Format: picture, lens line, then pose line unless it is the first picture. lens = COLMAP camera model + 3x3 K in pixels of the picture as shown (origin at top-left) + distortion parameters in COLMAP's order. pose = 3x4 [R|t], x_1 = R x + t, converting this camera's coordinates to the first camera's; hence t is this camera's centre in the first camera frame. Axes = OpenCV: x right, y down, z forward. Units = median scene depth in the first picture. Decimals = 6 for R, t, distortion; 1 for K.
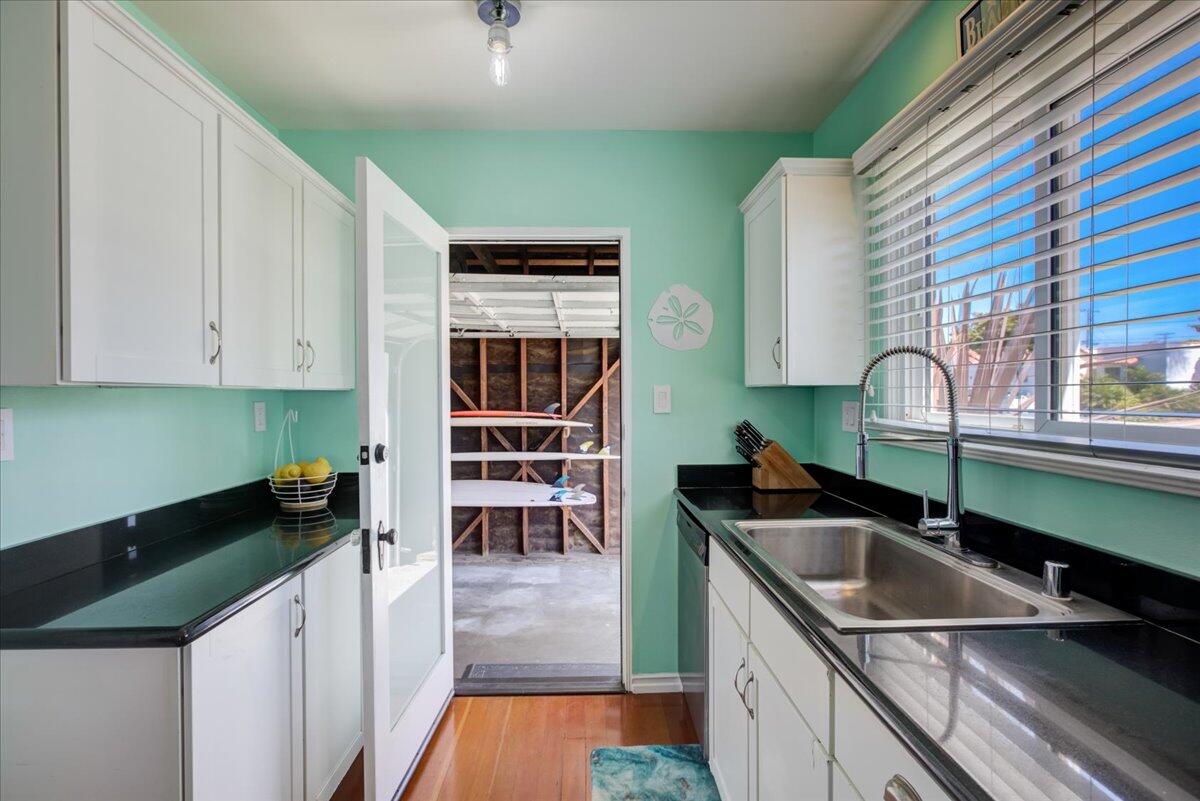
lens RADIAL K [[553.8, 0, 600.0], [0, 553.8, 400.5], [0, 0, 1]] dist [-0.002582, 0.000430]
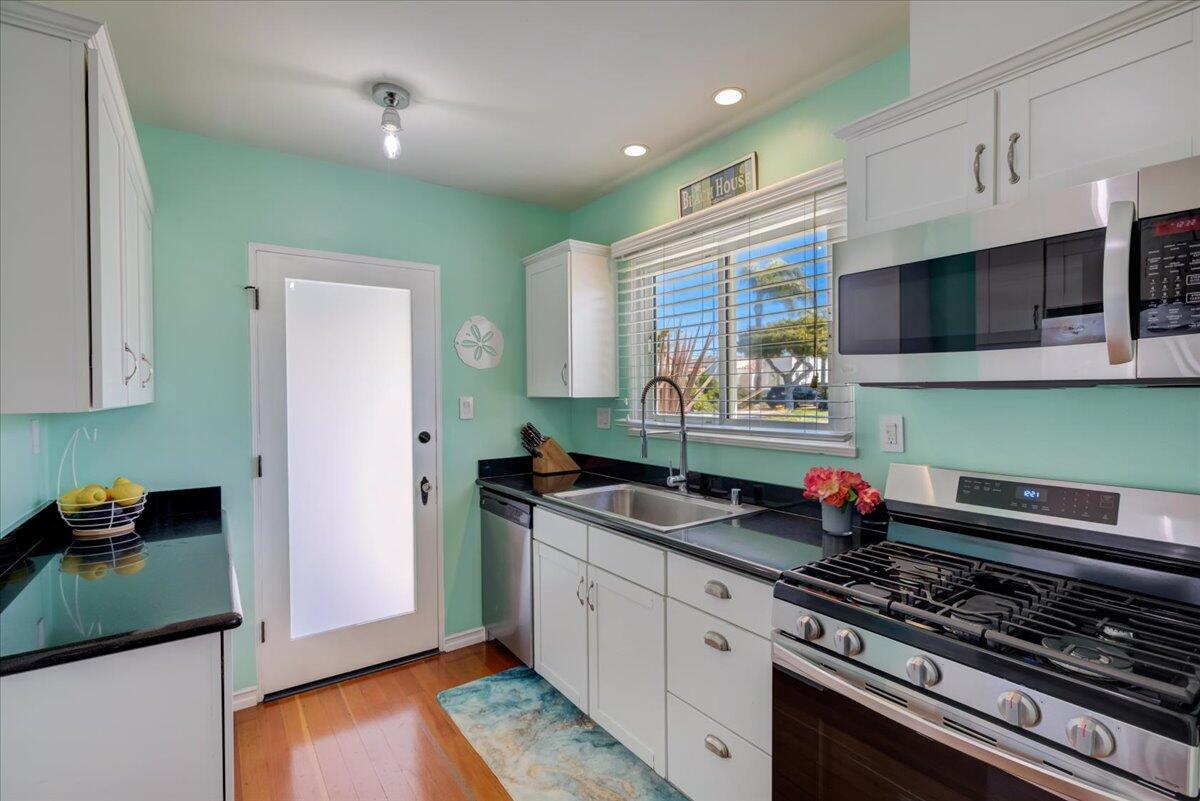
lens RADIAL K [[553.8, 0, 600.0], [0, 553.8, 400.5], [0, 0, 1]] dist [-0.002582, 0.000430]
pose [[0.832961, -0.009971, 0.553241, -0.374301], [0.009510, 0.999948, 0.003703, -0.023434], [-0.553250, 0.002177, 0.833013, -0.220666]]
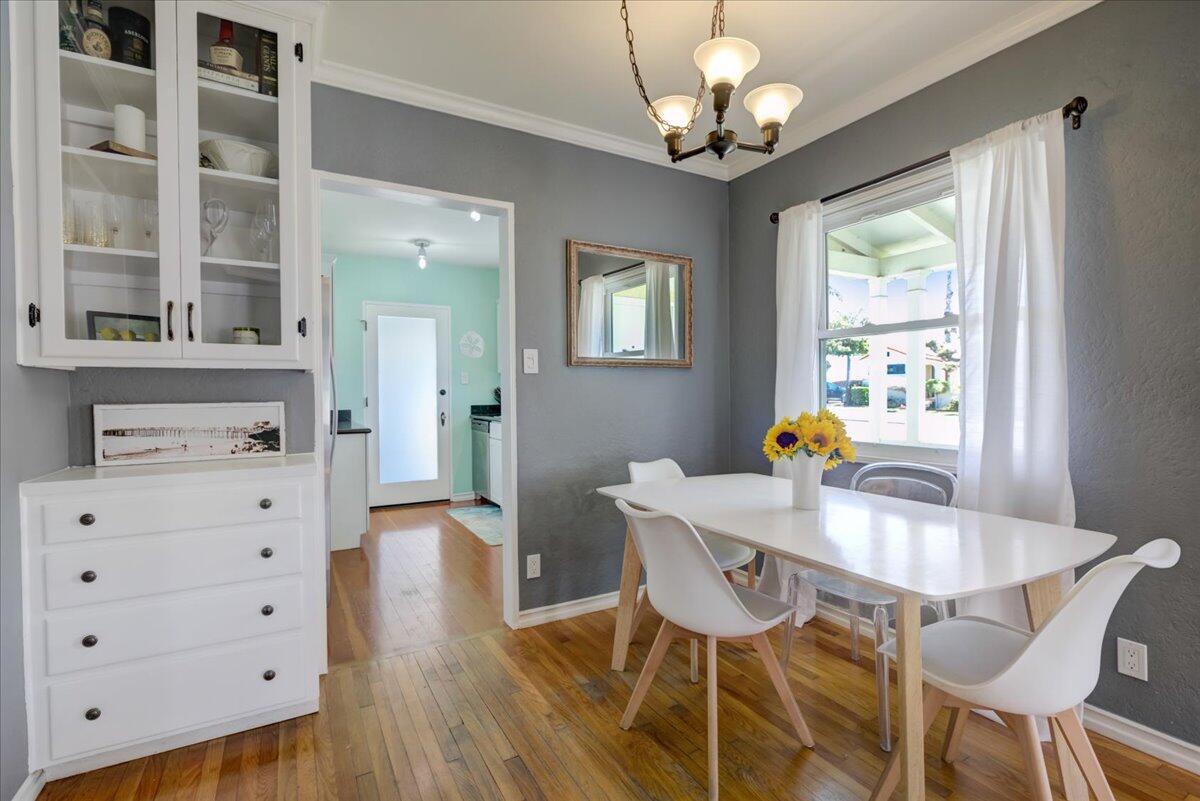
lens RADIAL K [[553.8, 0, 600.0], [0, 553.8, 400.5], [0, 0, 1]] dist [-0.002582, 0.000430]
pose [[0.885534, -0.006843, 0.464525, -0.563273], [0.007740, 0.999970, -0.000024, 0.114805], [-0.464511, 0.003616, 0.885560, -1.623505]]
